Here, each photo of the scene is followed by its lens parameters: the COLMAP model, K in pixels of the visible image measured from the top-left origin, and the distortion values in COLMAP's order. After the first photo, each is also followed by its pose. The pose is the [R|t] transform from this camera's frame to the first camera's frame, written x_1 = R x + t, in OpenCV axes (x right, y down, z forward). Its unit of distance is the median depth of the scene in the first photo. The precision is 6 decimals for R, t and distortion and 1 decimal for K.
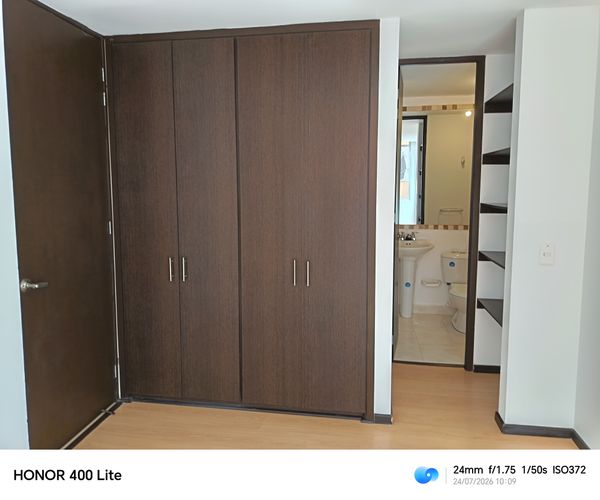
lens RADIAL K [[412.8, 0, 300.8], [0, 412.8, 220.4], [0, 0, 1]] dist [0.063086, -0.093312]
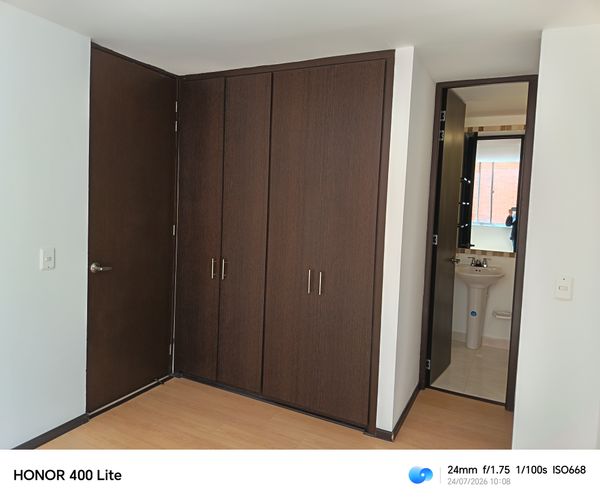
lens RADIAL K [[412.8, 0, 300.8], [0, 412.8, 220.4], [0, 0, 1]] dist [0.063086, -0.093312]
pose [[0.950835, 0.057237, -0.304362, 0.276055], [-0.069825, 0.997089, -0.030627, 0.001053], [0.301723, 0.050374, 0.952064, -0.053017]]
